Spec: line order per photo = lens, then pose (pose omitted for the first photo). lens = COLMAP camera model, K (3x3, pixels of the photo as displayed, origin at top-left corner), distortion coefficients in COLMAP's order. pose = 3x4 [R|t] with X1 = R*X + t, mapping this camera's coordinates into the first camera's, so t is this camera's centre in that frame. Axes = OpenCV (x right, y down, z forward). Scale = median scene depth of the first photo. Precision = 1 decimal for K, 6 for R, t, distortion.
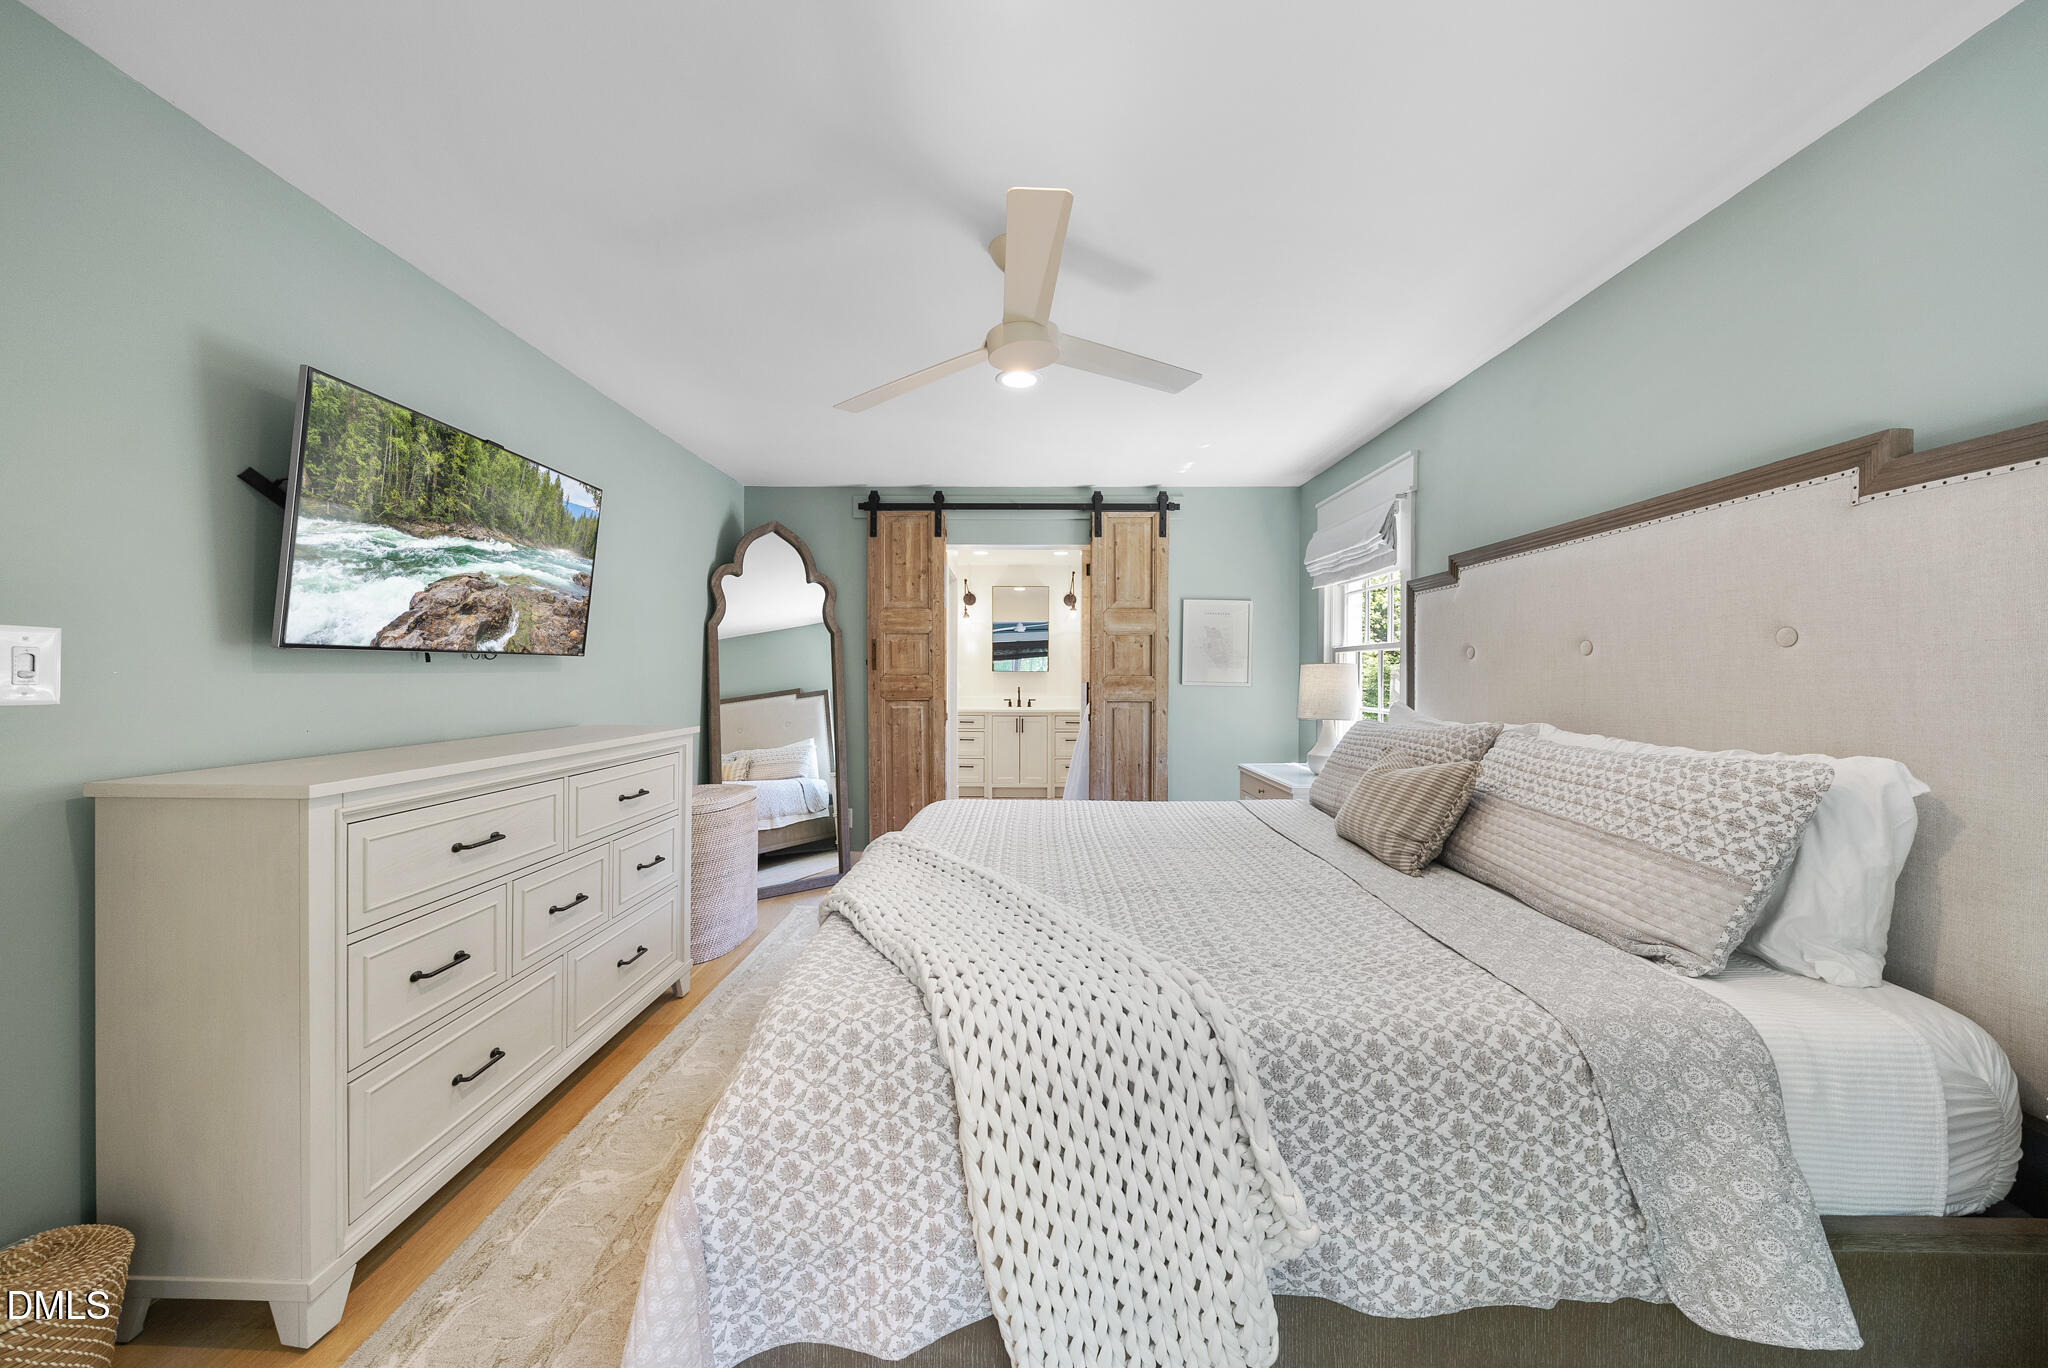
lens RADIAL K [[712.0, 0, 1022.4], [0, 712.0, 678.0], [0, 0, 1]] dist [-0.006136, -0.000044]
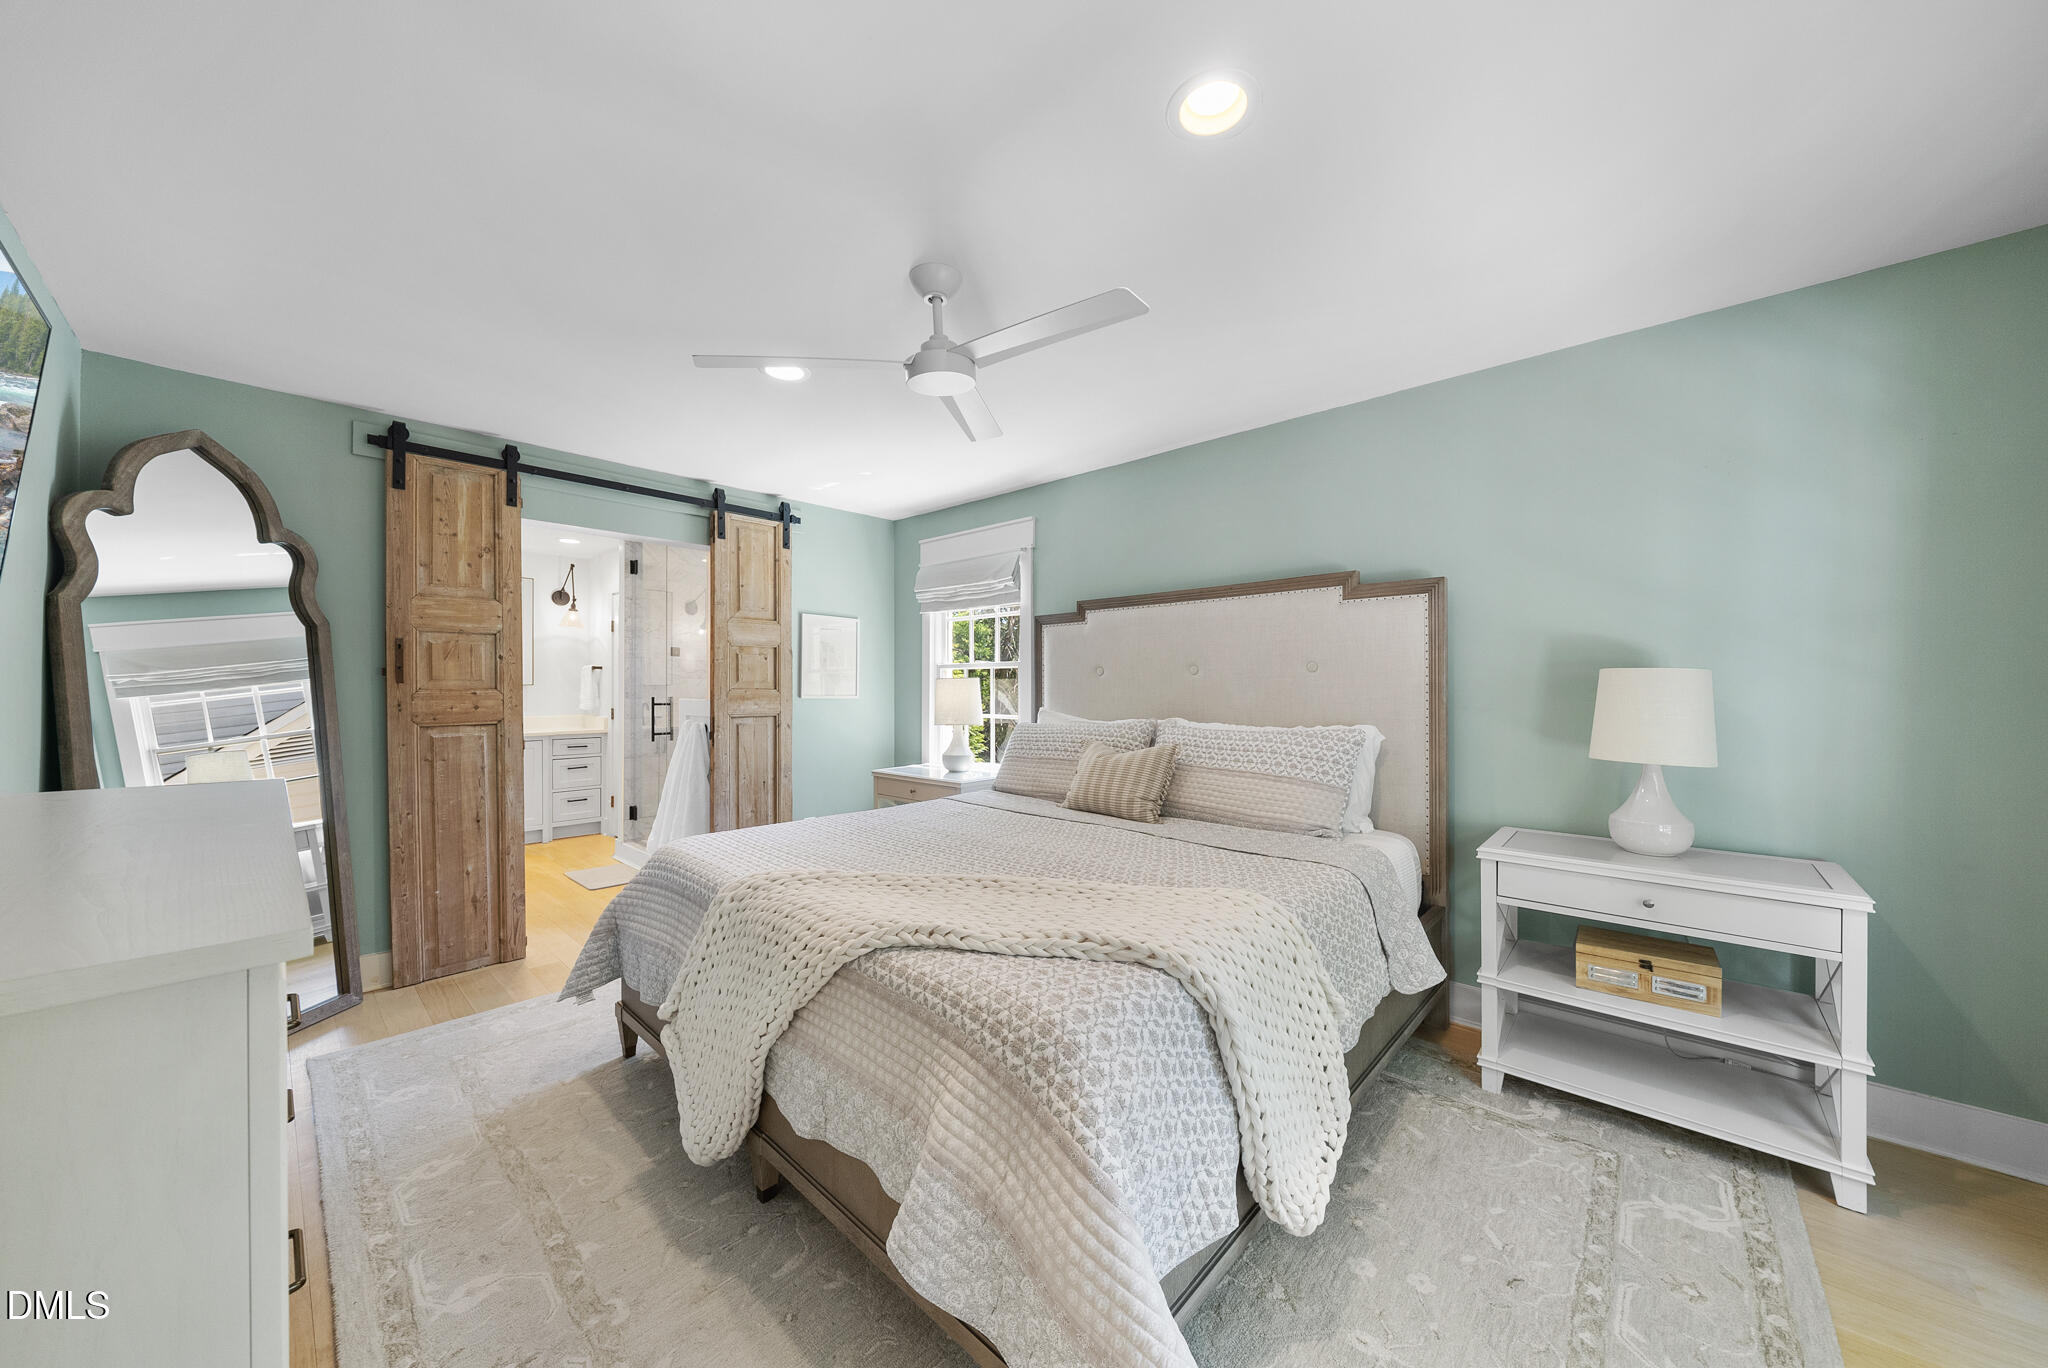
lens RADIAL K [[712.0, 0, 1022.4], [0, 712.0, 685.1], [0, 0, 1]] dist [-0.006136, -0.000044]
pose [[0.667553, -0.001730, 0.744560, -0.317214], [0.007790, 0.999959, -0.004661, -0.001588], [-0.744521, 0.008911, 0.667539, 0.097962]]
